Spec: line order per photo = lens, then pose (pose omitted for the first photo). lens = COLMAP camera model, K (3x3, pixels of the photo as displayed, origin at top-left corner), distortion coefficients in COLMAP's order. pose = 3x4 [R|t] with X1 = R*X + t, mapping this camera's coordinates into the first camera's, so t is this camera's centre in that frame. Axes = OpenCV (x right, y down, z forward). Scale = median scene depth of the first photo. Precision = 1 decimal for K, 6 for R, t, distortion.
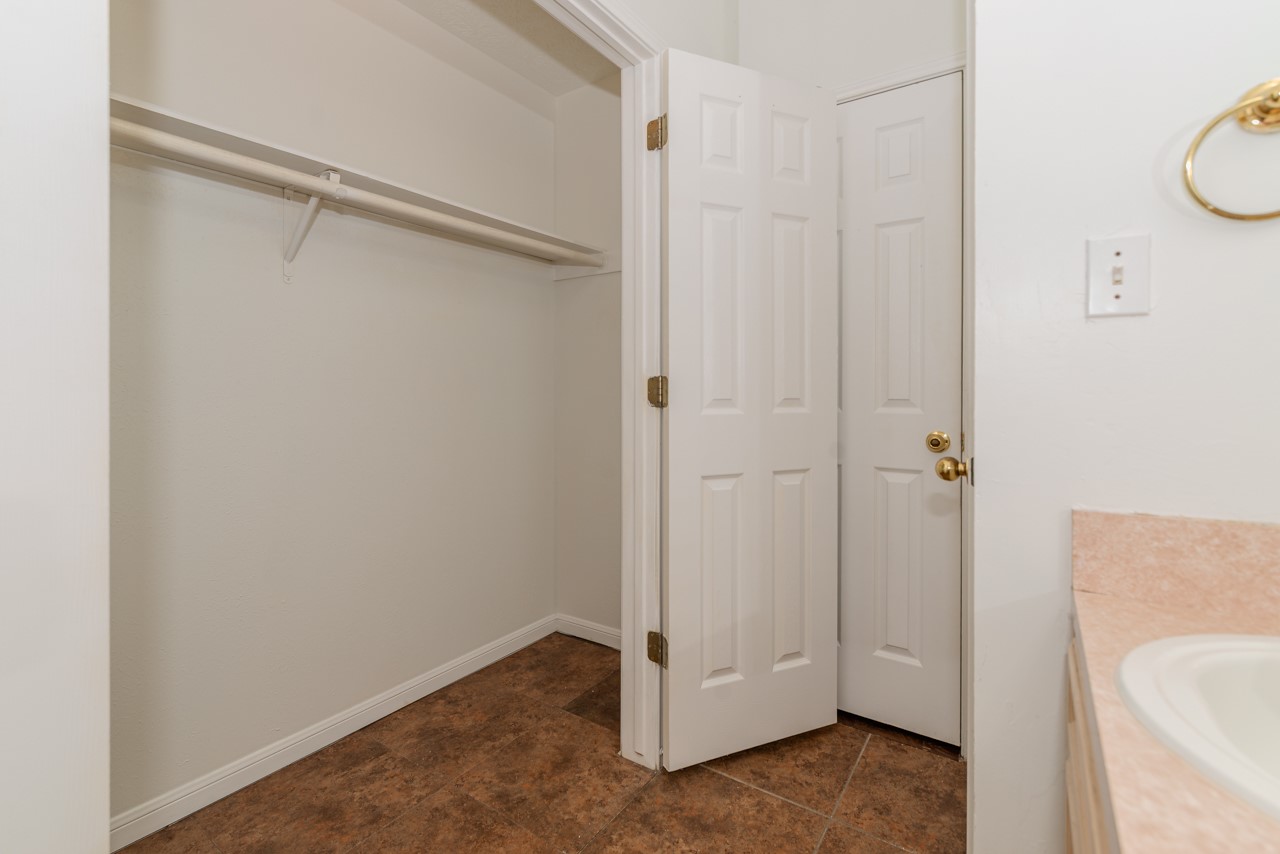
lens RADIAL K [[587.7, 0, 637.9], [0, 587.7, 394.5], [0, 0, 1]] dist [0.000874, -0.000031]
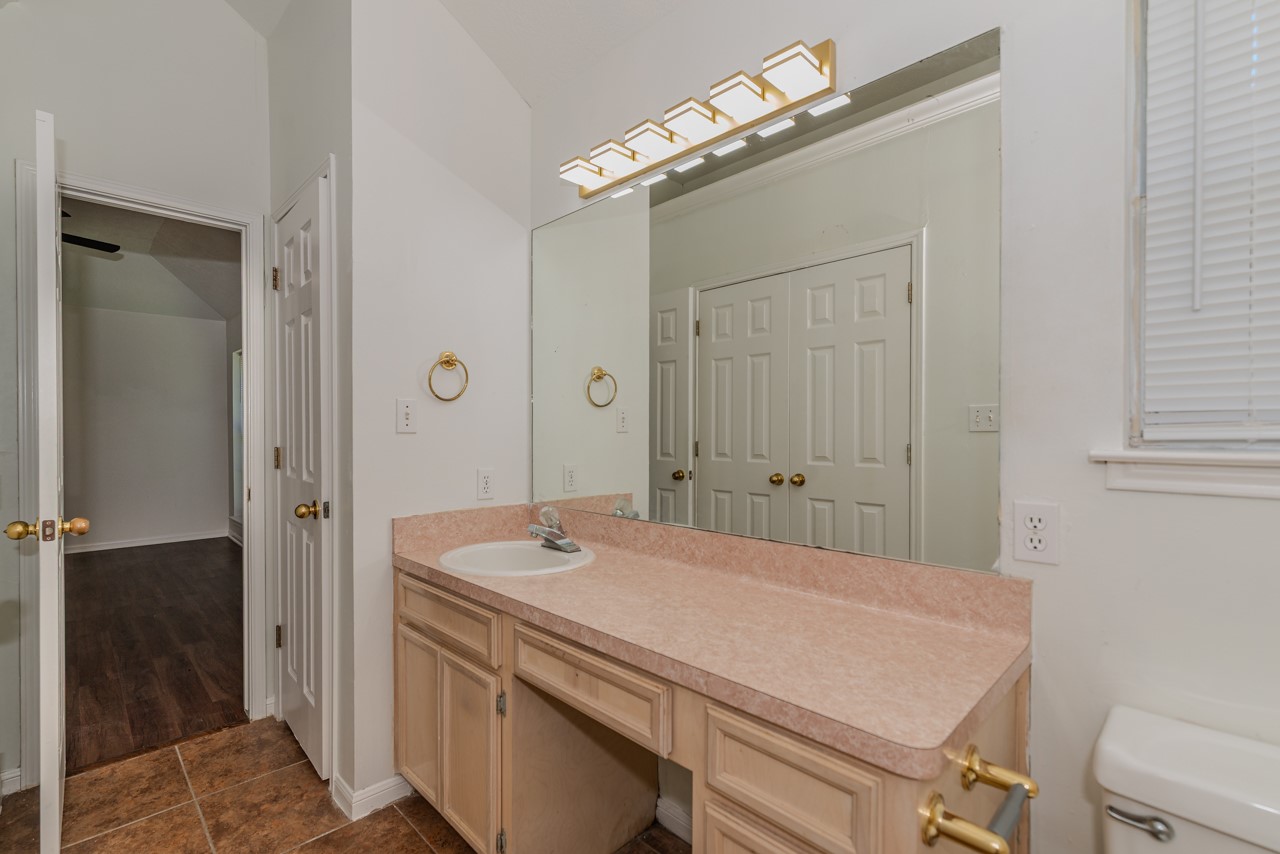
lens RADIAL K [[571.6, 0, 640.0], [0, 571.6, 427.0], [0, 0, 1]] dist [0.004901, 0.000006]
pose [[0.161675, 0.003985, 0.986836, -0.758134], [0.008508, 0.999949, -0.005432, -0.080205], [-0.986807, 0.009274, 0.161633, -0.171546]]
